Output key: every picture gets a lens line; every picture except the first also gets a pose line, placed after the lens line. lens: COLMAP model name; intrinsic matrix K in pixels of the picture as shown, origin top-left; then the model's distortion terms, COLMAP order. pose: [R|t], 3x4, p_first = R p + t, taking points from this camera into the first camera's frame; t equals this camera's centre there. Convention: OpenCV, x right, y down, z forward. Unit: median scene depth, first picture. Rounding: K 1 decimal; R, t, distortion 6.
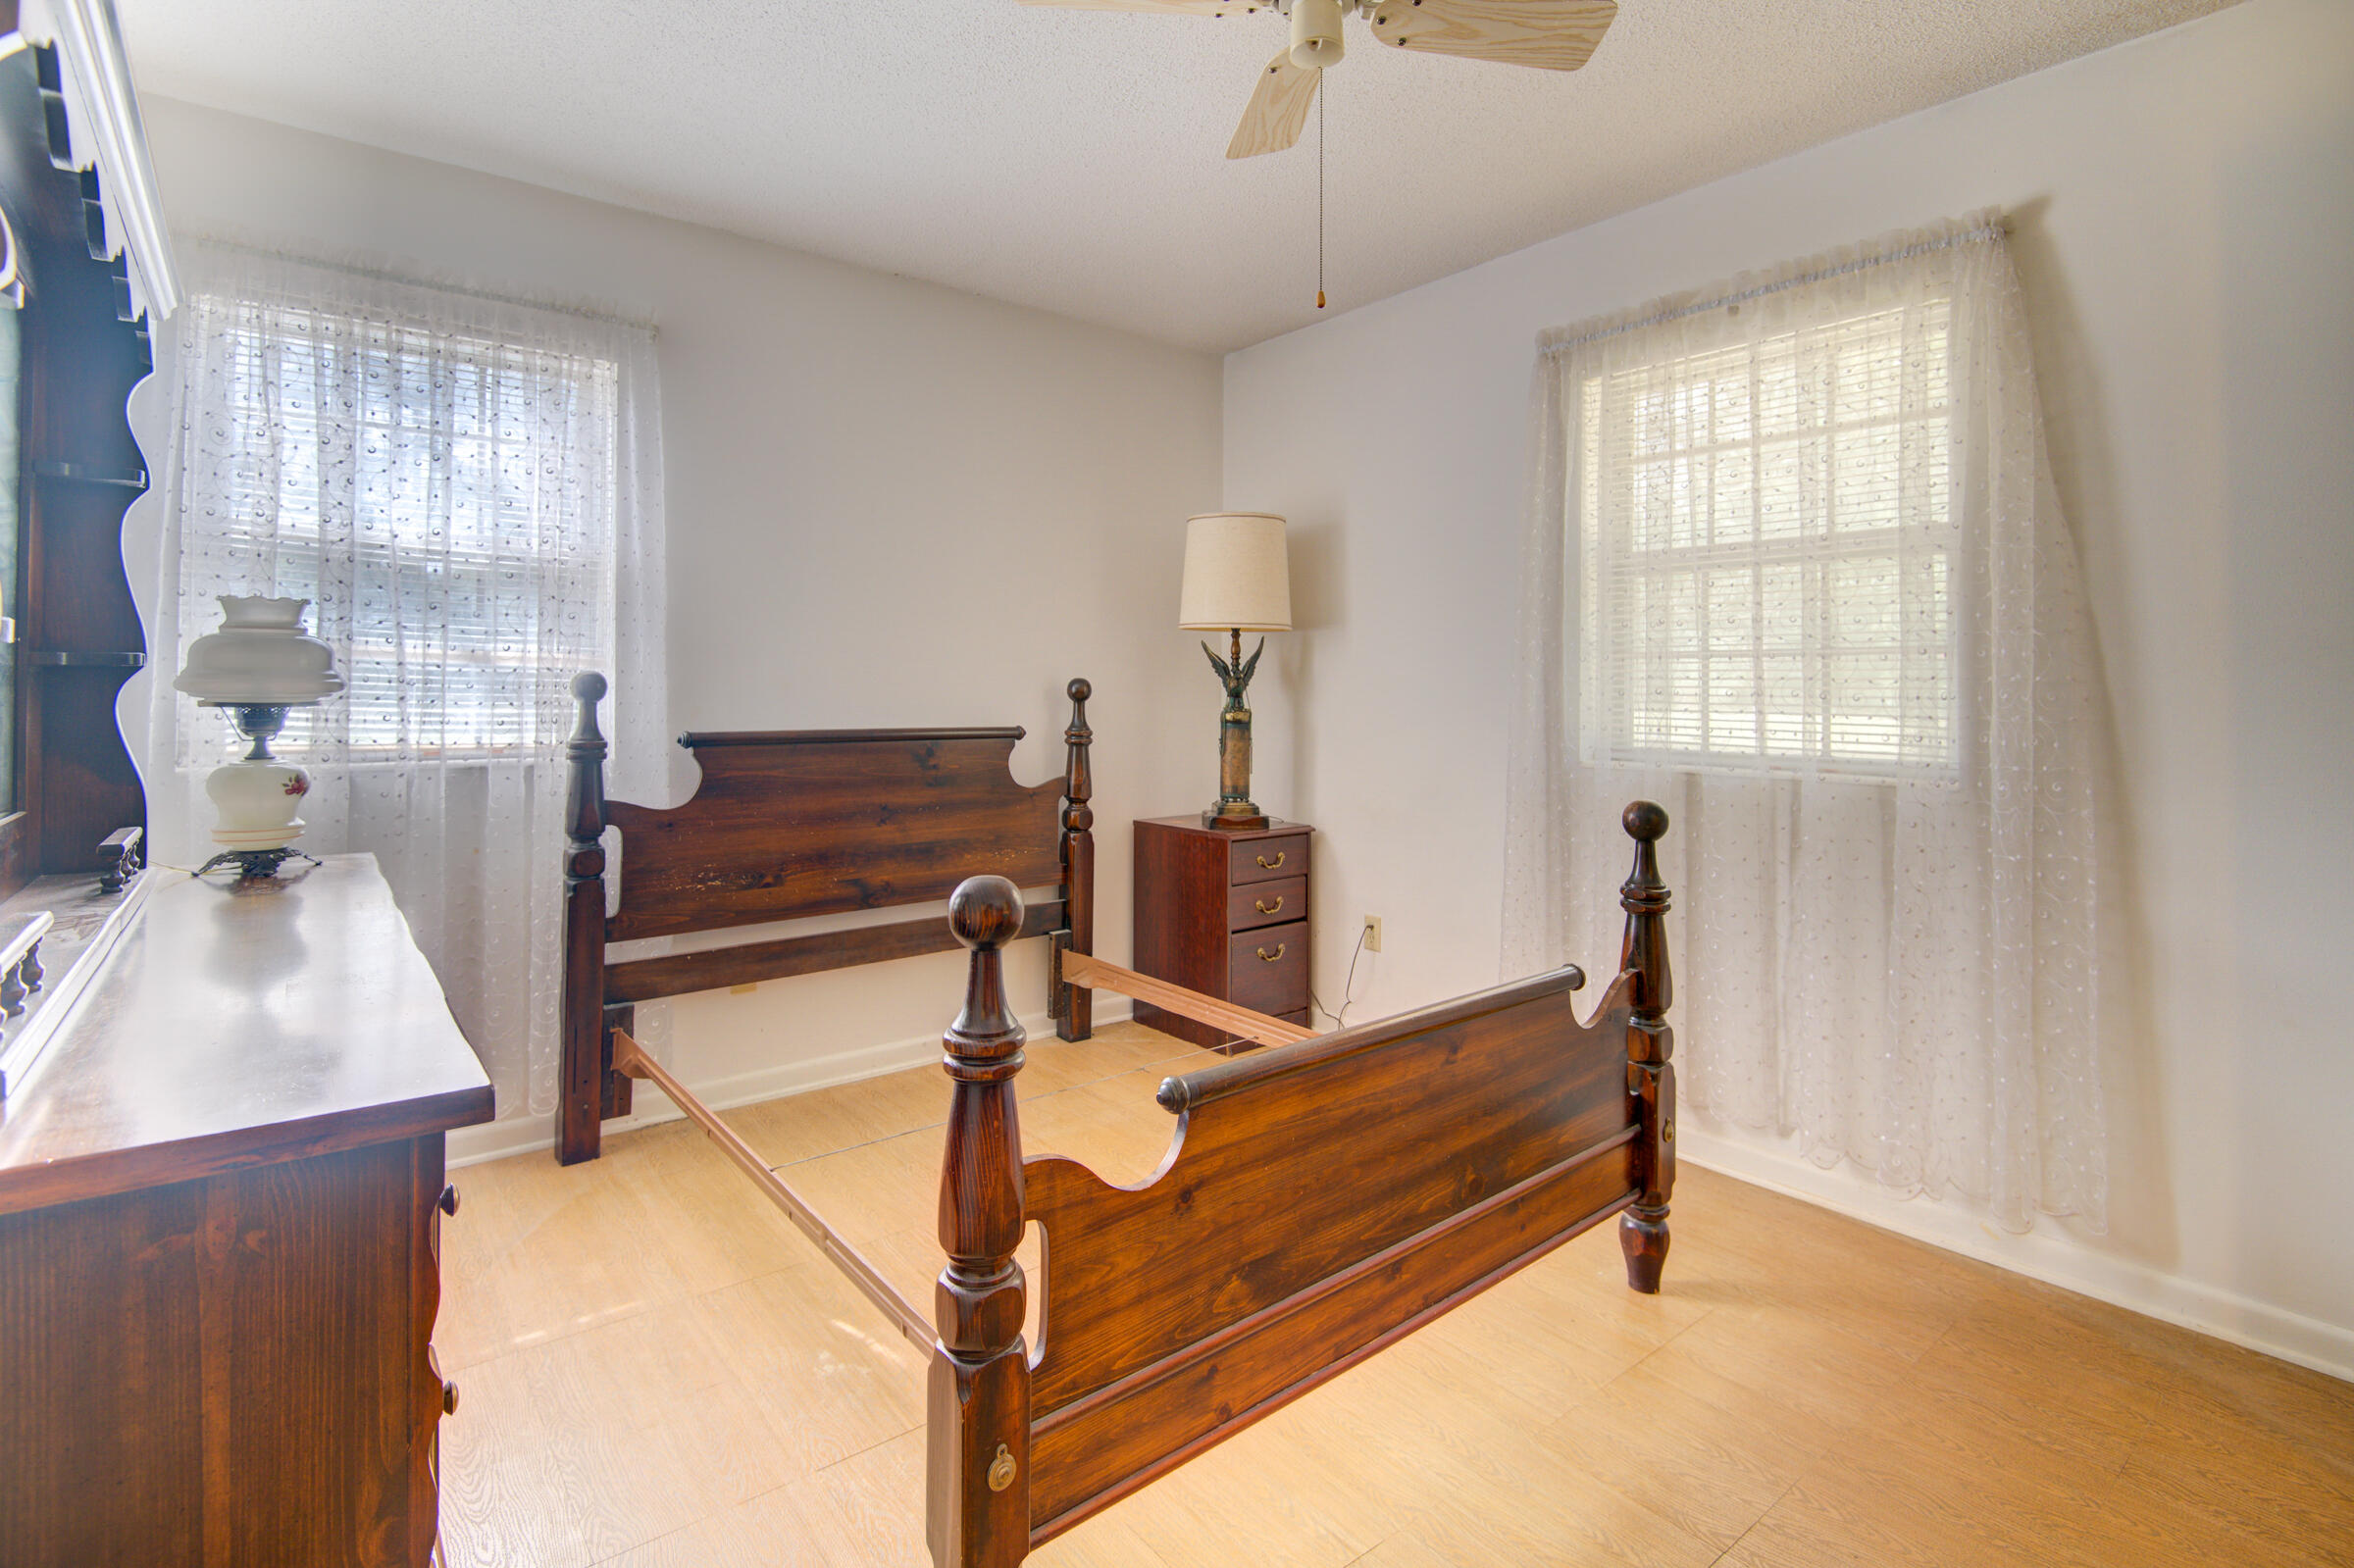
lens RADIAL K [[1094.4, 0, 1157.8], [0, 1094.4, 686.1], [0, 0, 1]] dist [0.006804, -0.015756]
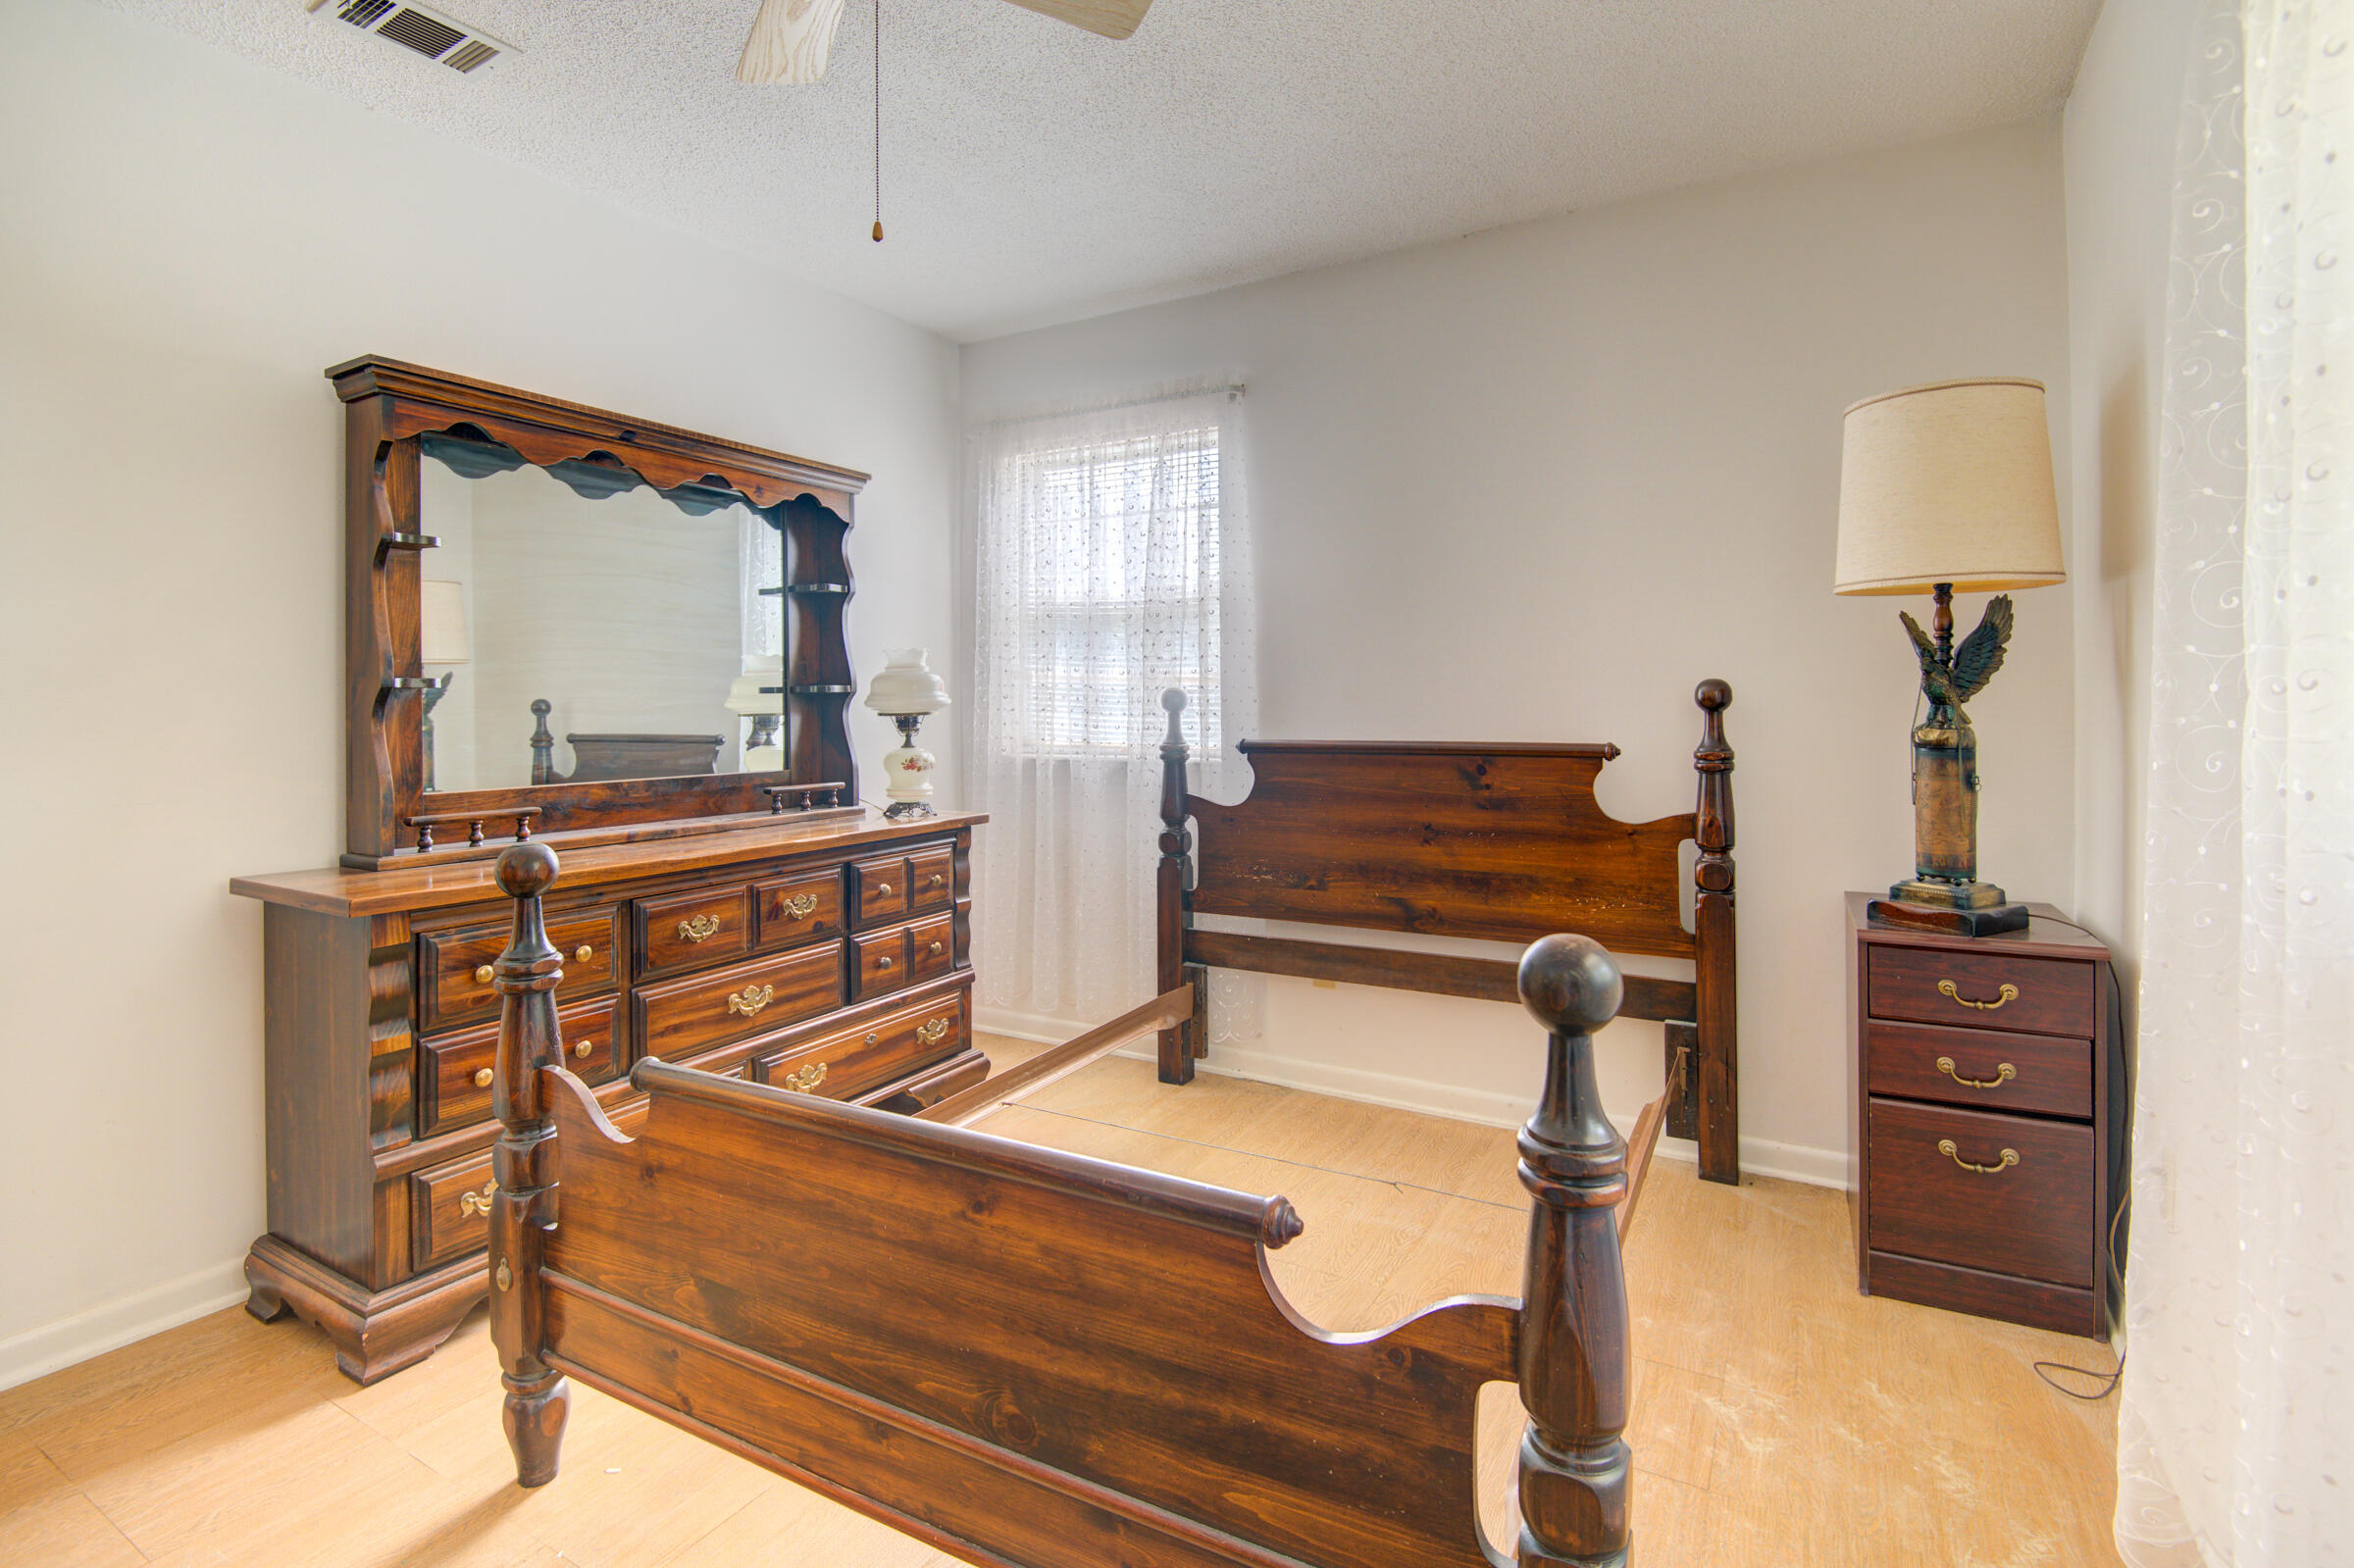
lens RADIAL K [[1094.4, 0, 1197.2], [0, 1094.4, 711.1], [0, 0, 1]] dist [0.006804, -0.015756]
pose [[0.387541, -0.001022, -0.921852, 0.565534], [0.014609, 0.999881, 0.005034, 0.006421], [0.921737, -0.015419, 0.387510, 0.498962]]
